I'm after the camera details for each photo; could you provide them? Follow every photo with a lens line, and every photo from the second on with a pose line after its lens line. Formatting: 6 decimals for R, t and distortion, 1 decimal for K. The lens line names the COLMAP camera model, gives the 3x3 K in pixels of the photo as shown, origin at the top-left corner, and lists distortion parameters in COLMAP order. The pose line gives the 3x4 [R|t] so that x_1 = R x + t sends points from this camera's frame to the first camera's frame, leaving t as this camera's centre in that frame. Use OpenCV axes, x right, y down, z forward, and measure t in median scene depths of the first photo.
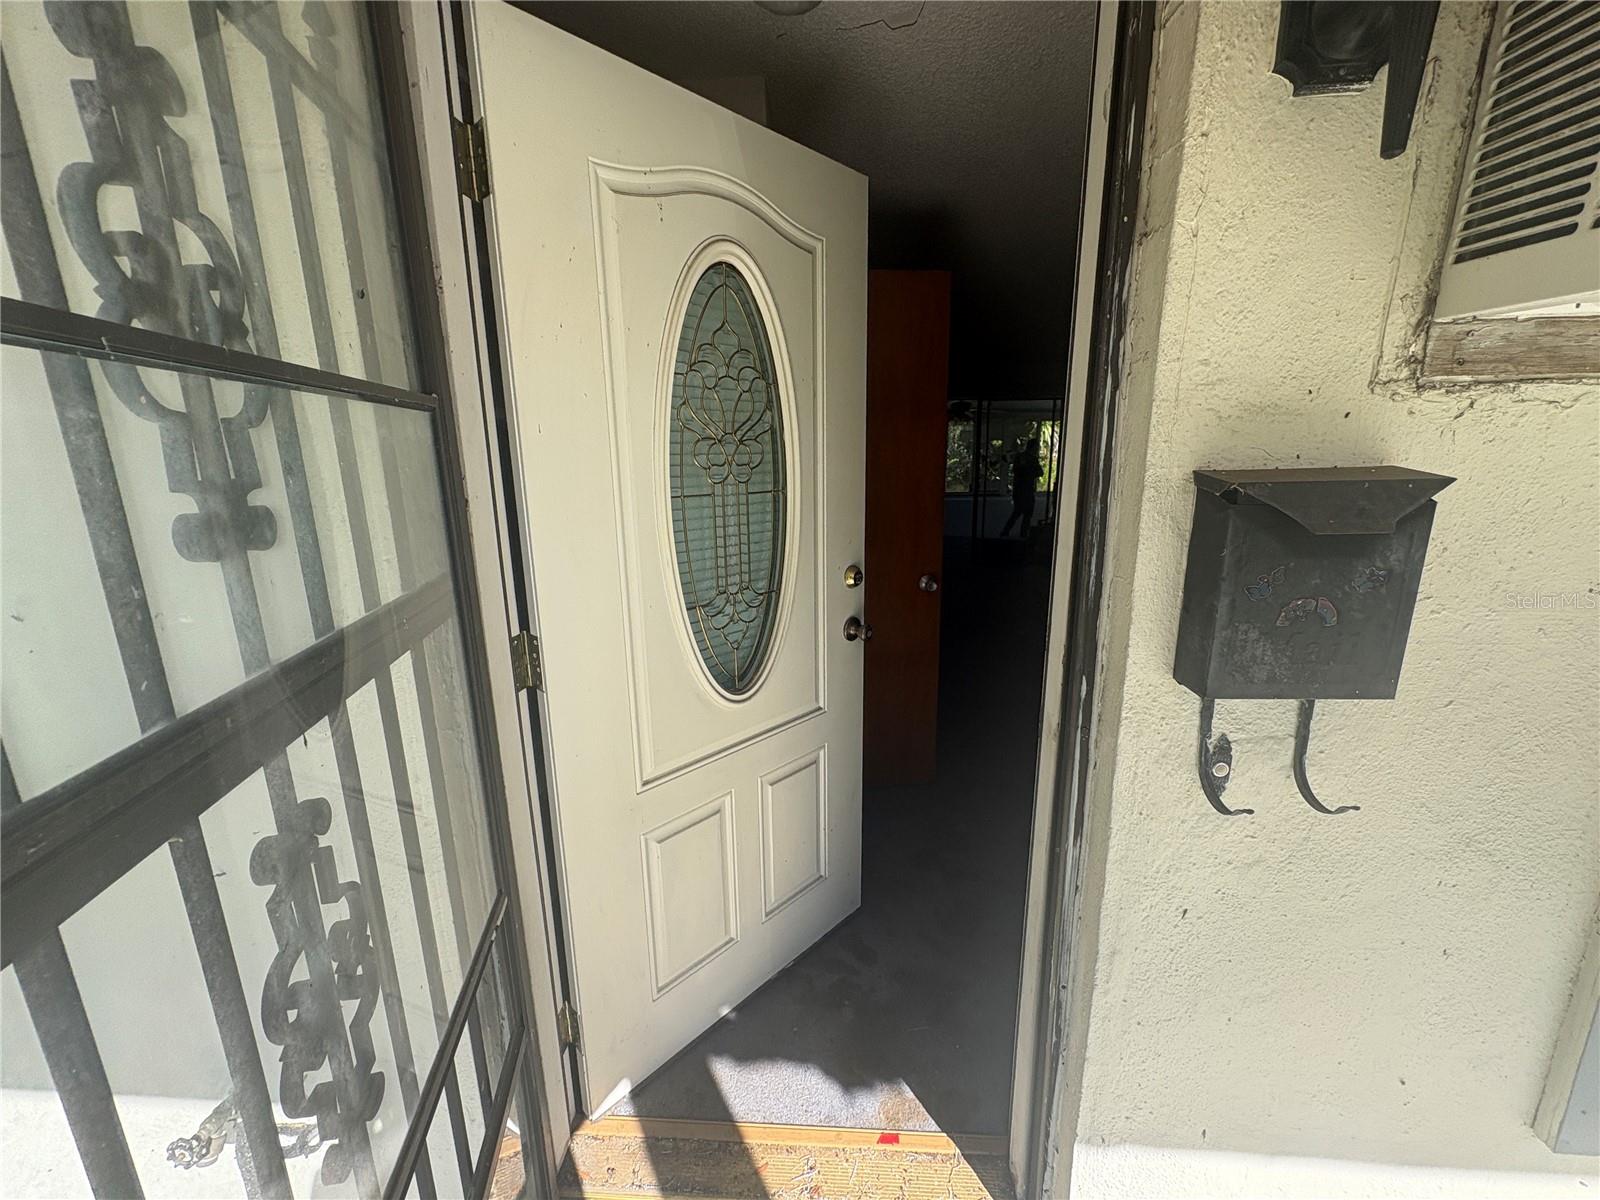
lens RADIAL K [[638.8, 0, 798.7], [0, 638.8, 601.8], [0, 0, 1]] dist [0.001248, -0.000153]
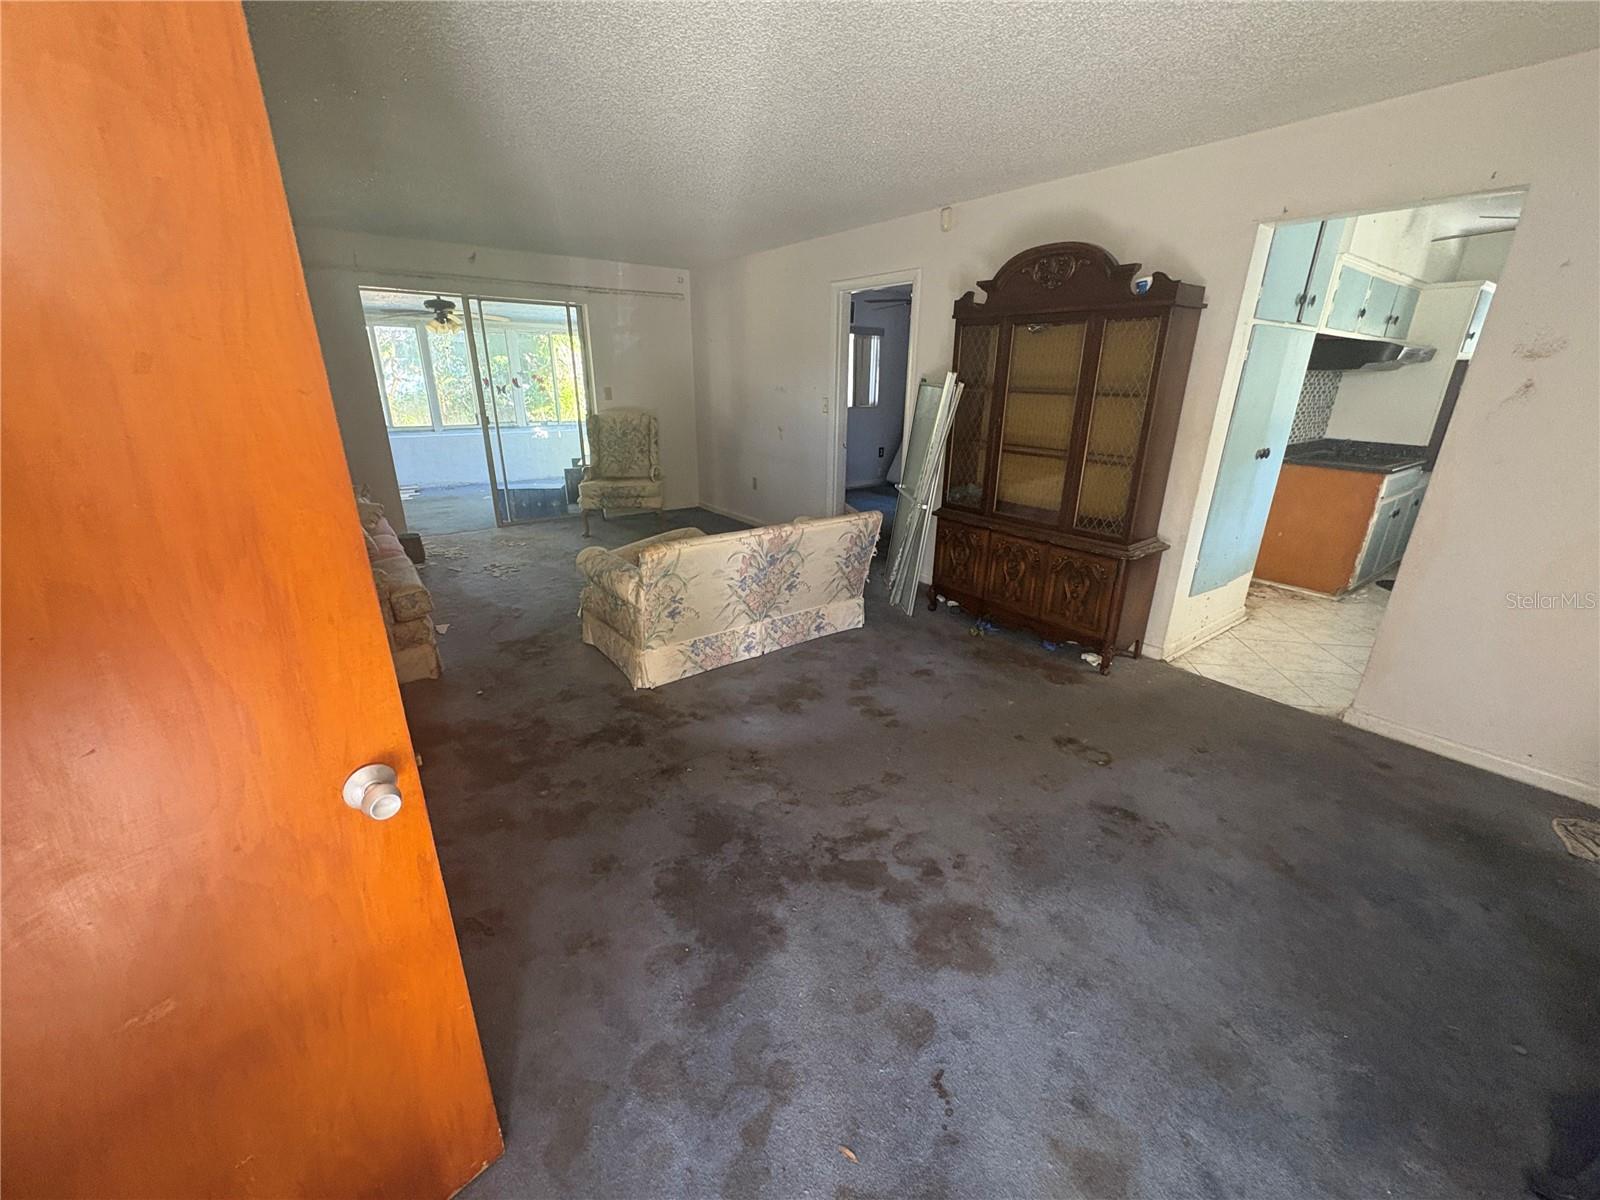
lens RADIAL K [[638.8, 0, 798.7], [0, 638.8, 601.8], [0, 0, 1]] dist [0.001248, -0.000153]
pose [[0.761946, -0.199193, 0.616247, 0.049792], [0.125844, 0.978927, 0.160827, -0.040272], [-0.635297, -0.044990, 0.770957, 0.160830]]
